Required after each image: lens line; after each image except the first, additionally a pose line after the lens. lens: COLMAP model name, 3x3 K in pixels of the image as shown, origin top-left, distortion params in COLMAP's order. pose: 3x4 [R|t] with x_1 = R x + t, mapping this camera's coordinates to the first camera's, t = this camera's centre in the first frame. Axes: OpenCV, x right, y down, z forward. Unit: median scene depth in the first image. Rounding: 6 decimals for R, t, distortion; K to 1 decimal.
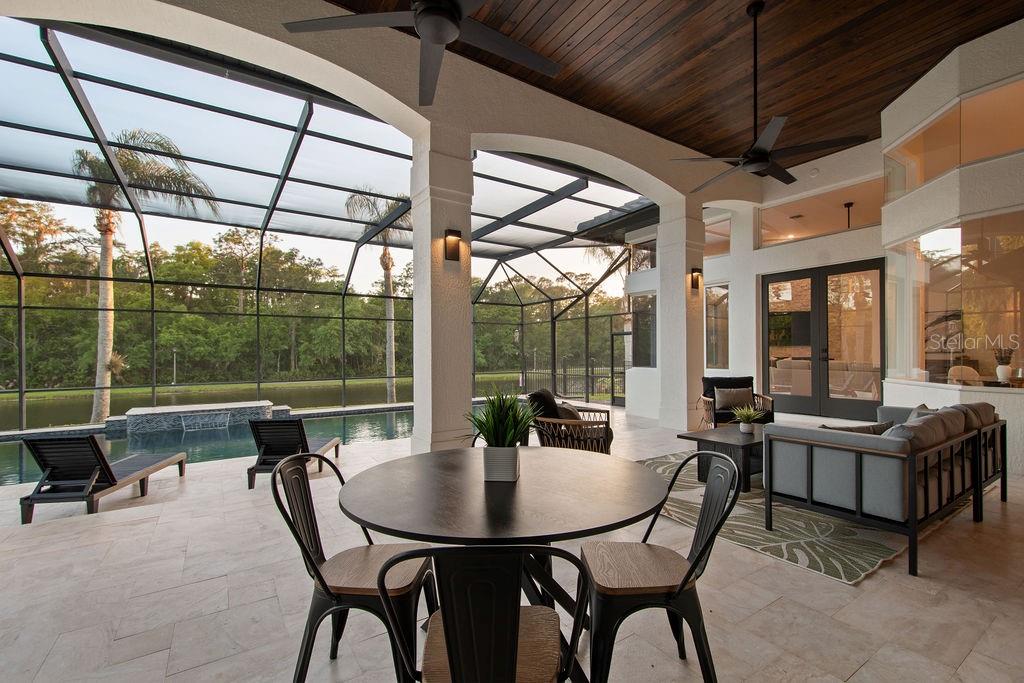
lens RADIAL K [[448.9, 0, 519.1], [0, 448.9, 350.0], [0, 0, 1]] dist [0.023667, -0.008024]
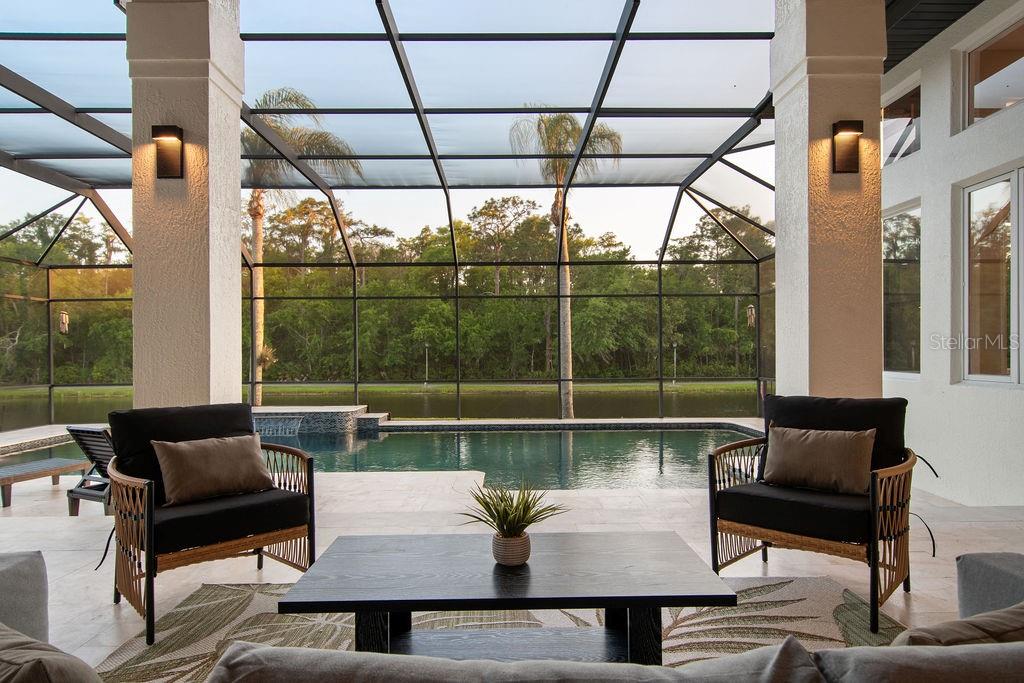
lens RADIAL K [[634.1, 0, 512.0], [0, 634.1, 351.8], [0, 0, 1]] dist [0.001613, -0.000270]
pose [[0.835357, 0.002653, -0.549702, 0.065633], [0.003638, 0.999940, 0.010356, 0.001898], [0.549697, -0.010651, 0.835297, 0.053643]]
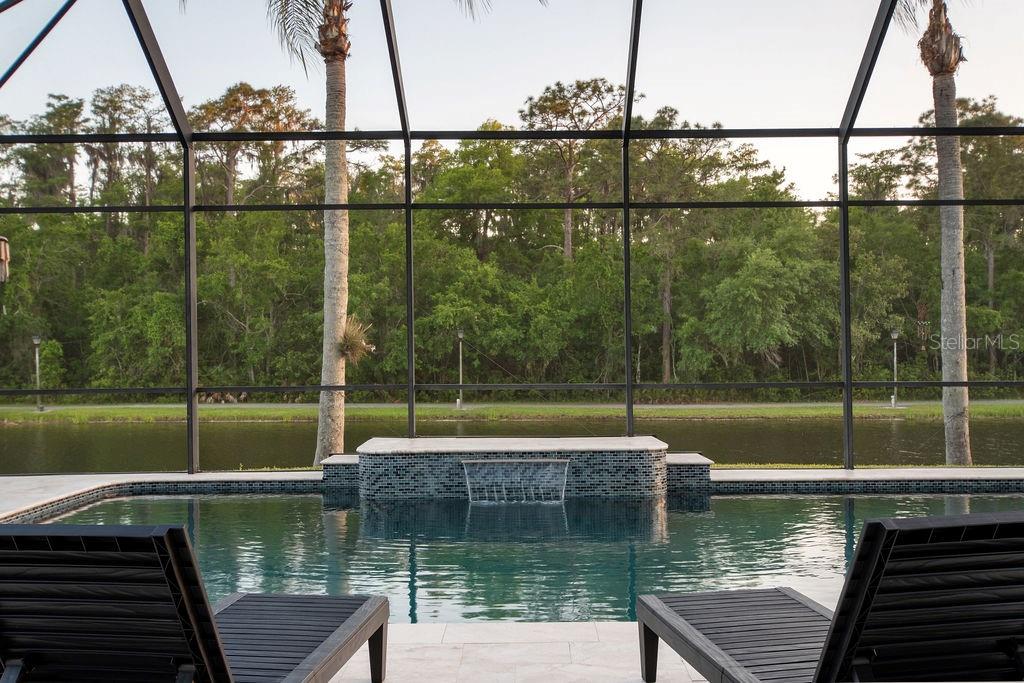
lens RADIAL K [[1058.0, 0, 523.1], [0, 1058.0, 339.5], [0, 0, 1]] dist [-0.003717, -0.018066]
pose [[0.830565, -0.005452, -0.556895, -0.041114], [0.004658, 0.999985, -0.002843, 0.008755], [0.556902, -0.000233, 0.830578, 0.057562]]
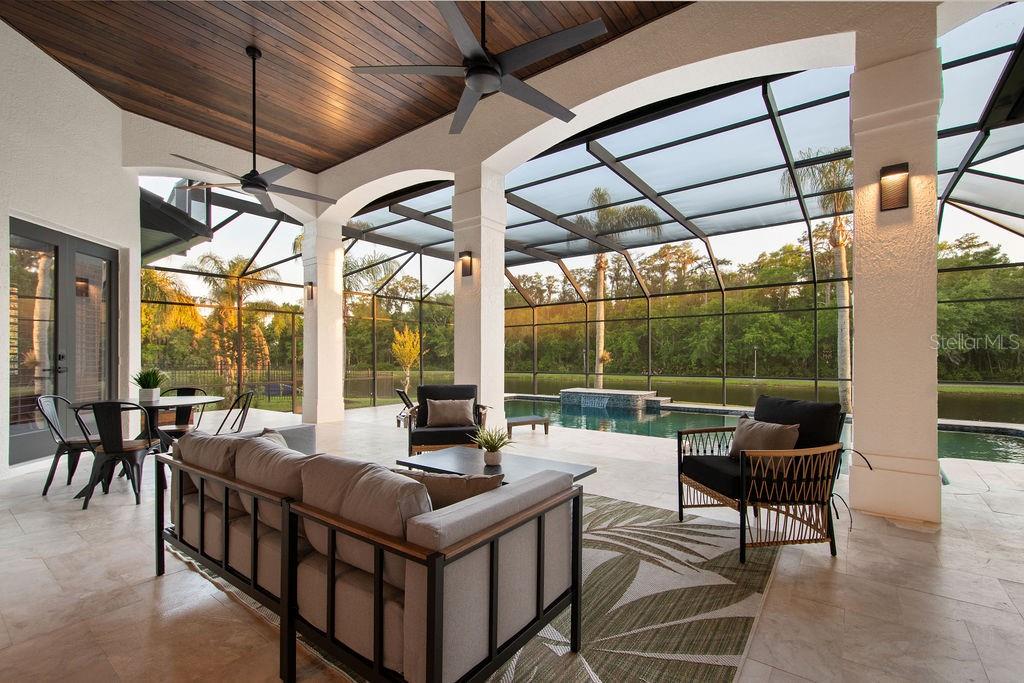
lens RADIAL K [[448.9, 0, 519.1], [0, 448.9, 350.0], [0, 0, 1]] dist [0.023667, -0.008024]
pose [[0.332998, -0.002150, -0.942925, 0.105374], [0.009313, 0.999956, 0.001009, 0.000109], [0.942882, -0.009118, 0.333003, 0.071791]]
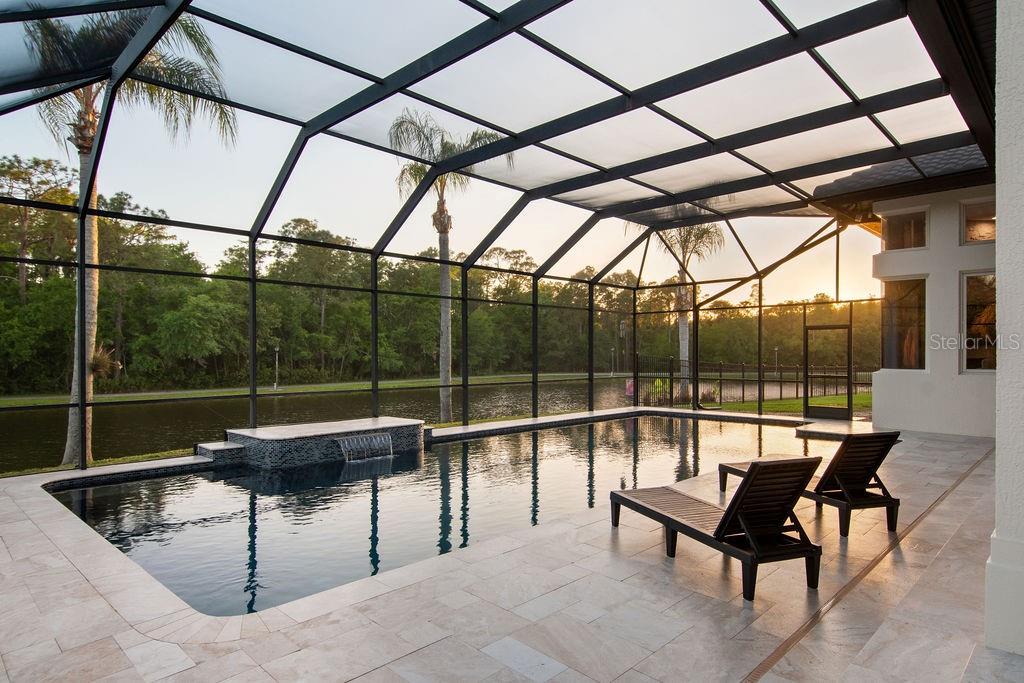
lens RADIAL K [[595.4, 0, 526.5], [0, 595.4, 352.6], [0, 0, 1]] dist [0.000190, -0.000880]
pose [[0.975254, 0.007772, 0.220949, -0.136543], [-0.008553, 0.999960, 0.002577, 0.002670], [-0.220920, -0.004403, 0.975282, 0.018977]]
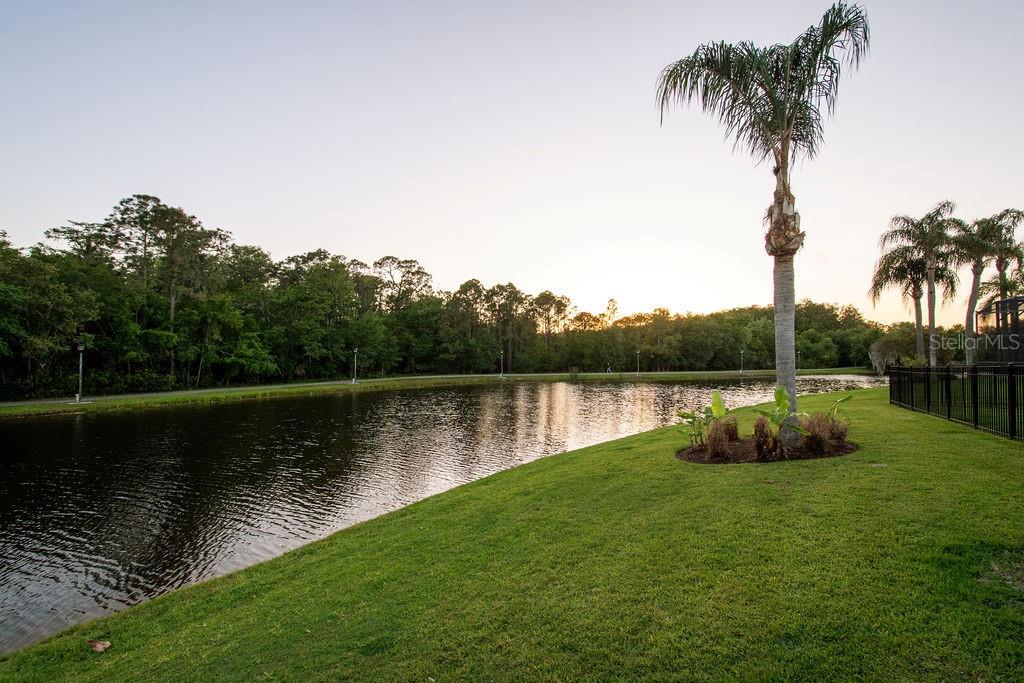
lens RADIAL K [[448.9, 0, 519.1], [0, 448.9, 350.0], [0, 0, 1]] dist [0.023667, -0.008024]
pose [[0.898471, 0.014865, 0.438782, -0.071130], [-0.008553, 0.999830, -0.016359, 0.011345], [-0.438950, 0.010945, 0.898445, 0.396460]]
